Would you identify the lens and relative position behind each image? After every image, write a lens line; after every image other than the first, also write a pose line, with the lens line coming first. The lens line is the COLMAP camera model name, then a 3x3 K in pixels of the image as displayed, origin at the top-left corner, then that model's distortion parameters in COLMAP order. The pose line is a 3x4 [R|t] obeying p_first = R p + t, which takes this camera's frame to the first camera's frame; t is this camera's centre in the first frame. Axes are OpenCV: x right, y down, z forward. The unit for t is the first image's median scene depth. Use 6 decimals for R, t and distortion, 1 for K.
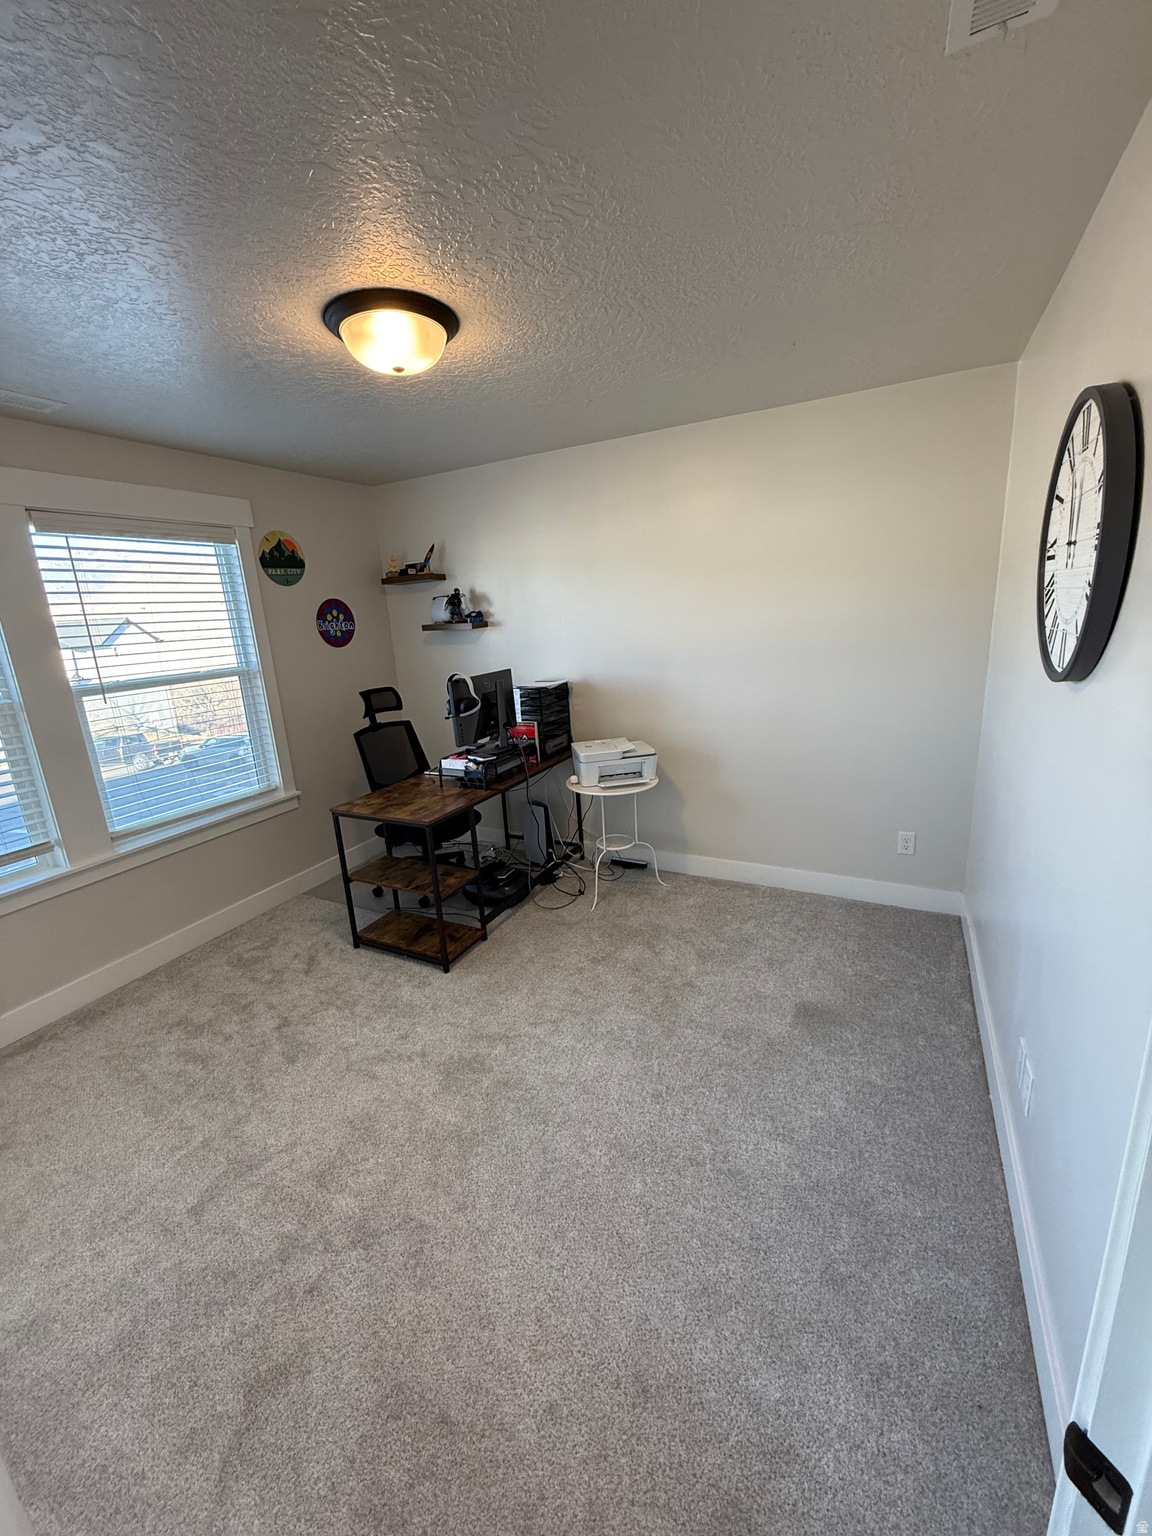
lens RADIAL K [[612.2, 0, 575.2], [0, 612.2, 760.8], [0, 0, 1]] dist [0.001002, 0.000130]
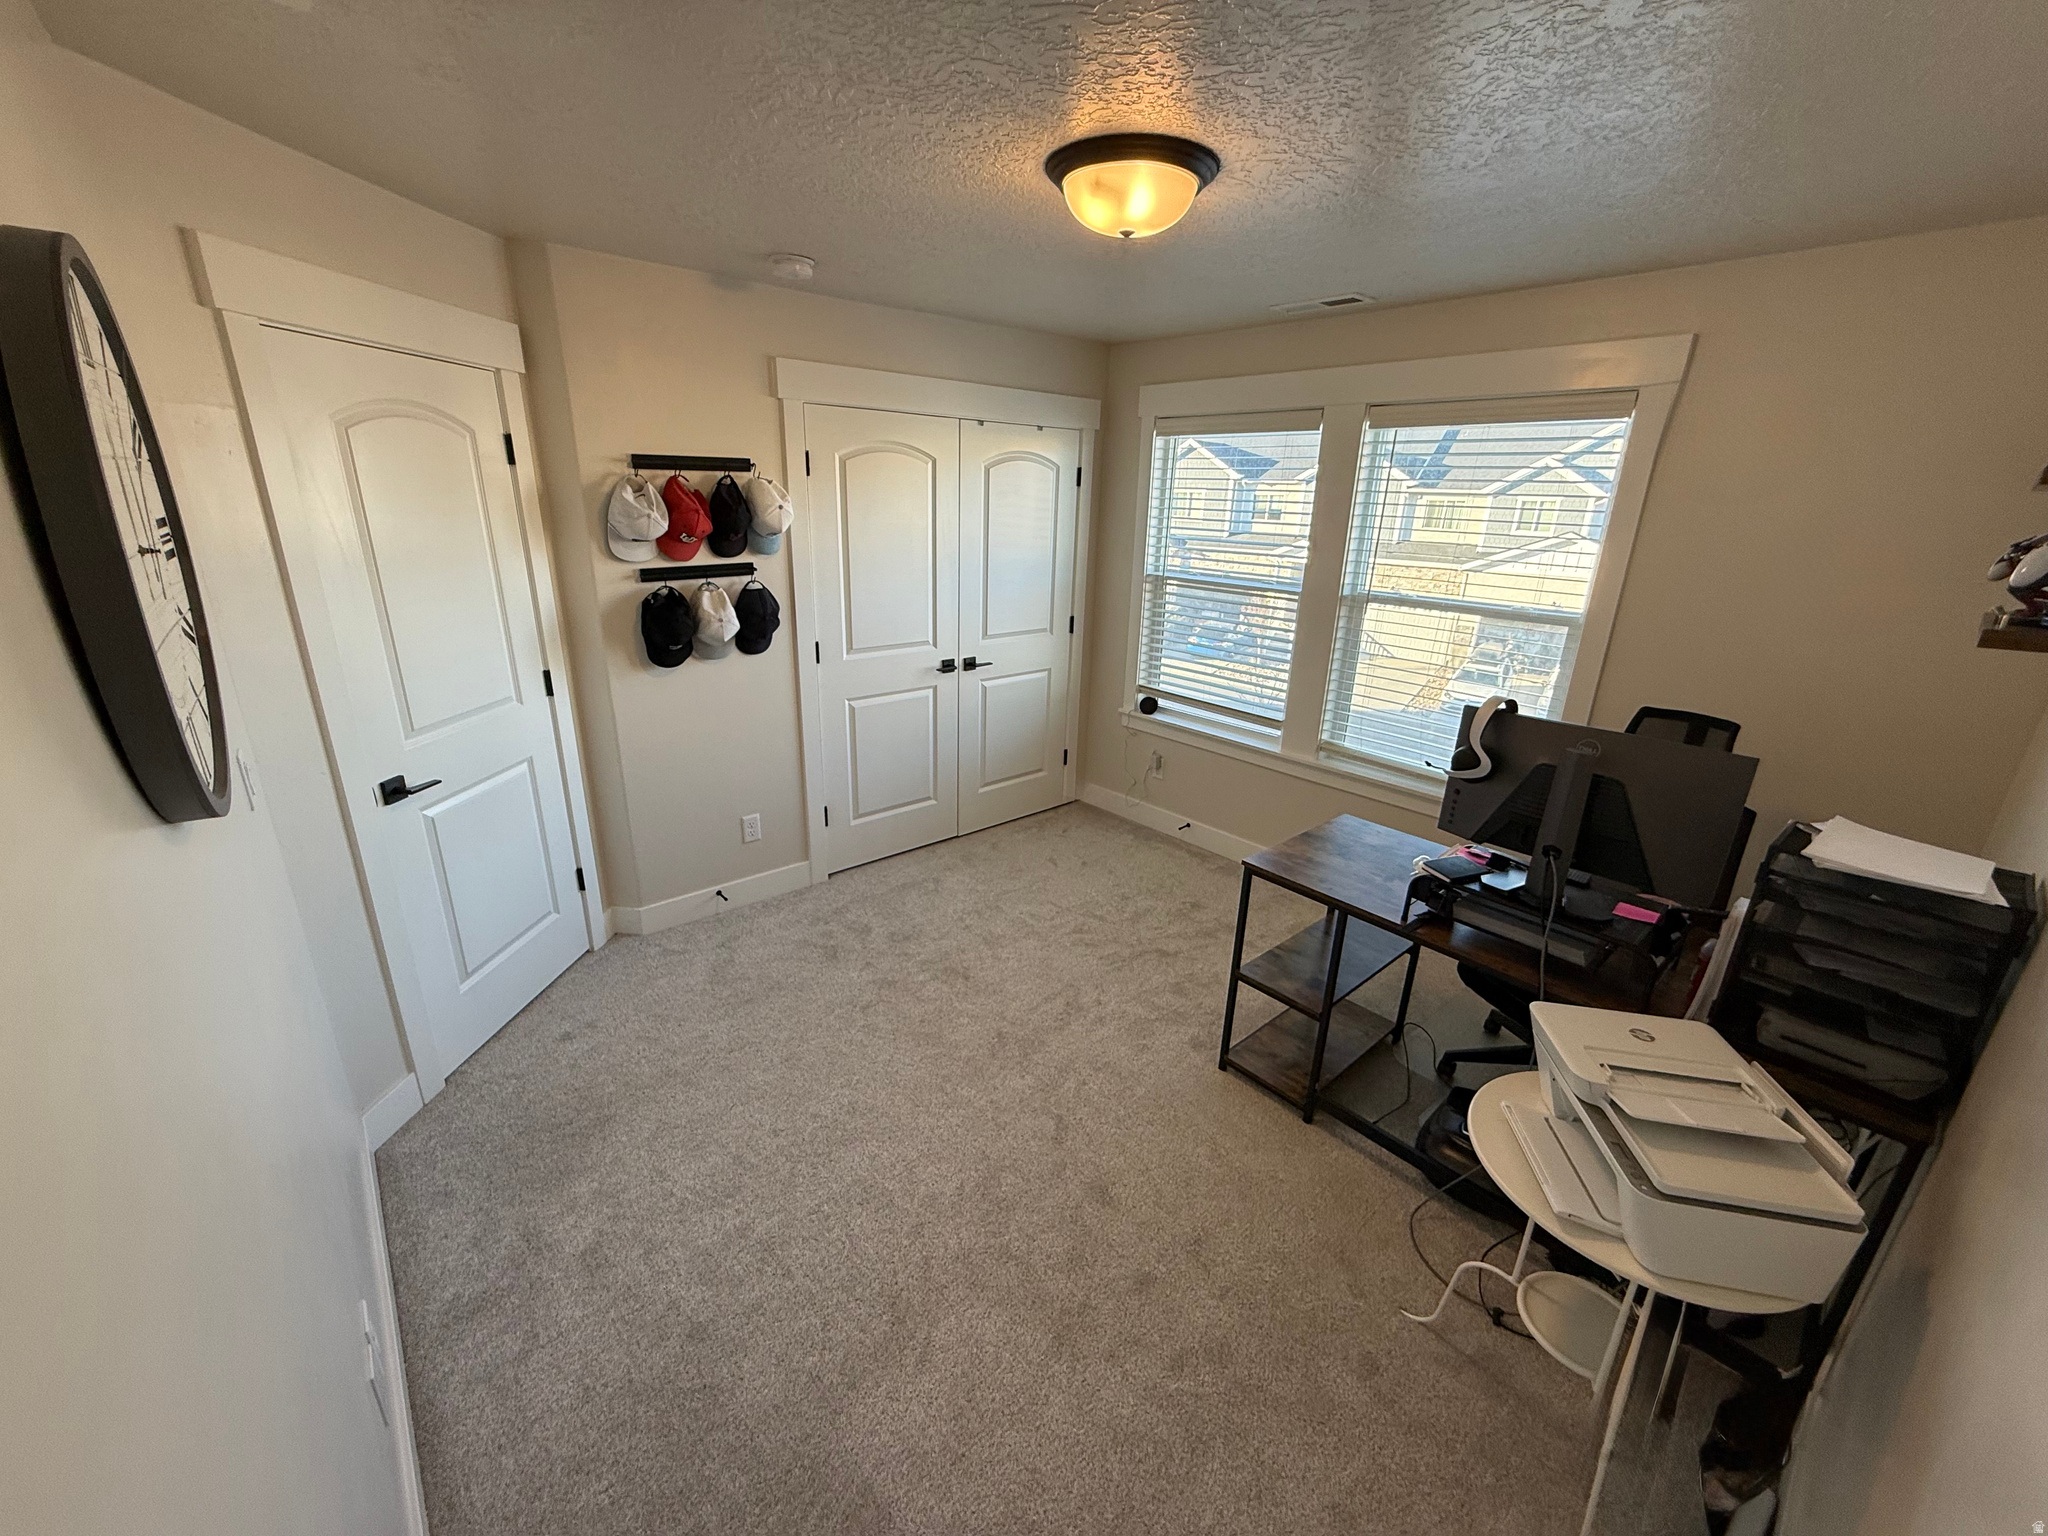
lens RADIAL K [[816.3, 0, 1022.6], [0, 816.3, 768.5], [0, 0, 1]] dist [0.001002, 0.000130]
pose [[-0.365388, 0.344658, -0.864698, 0.568333], [-0.238508, 0.863254, 0.444867, -0.314501], [0.899781, 0.368786, -0.233219, 0.897728]]
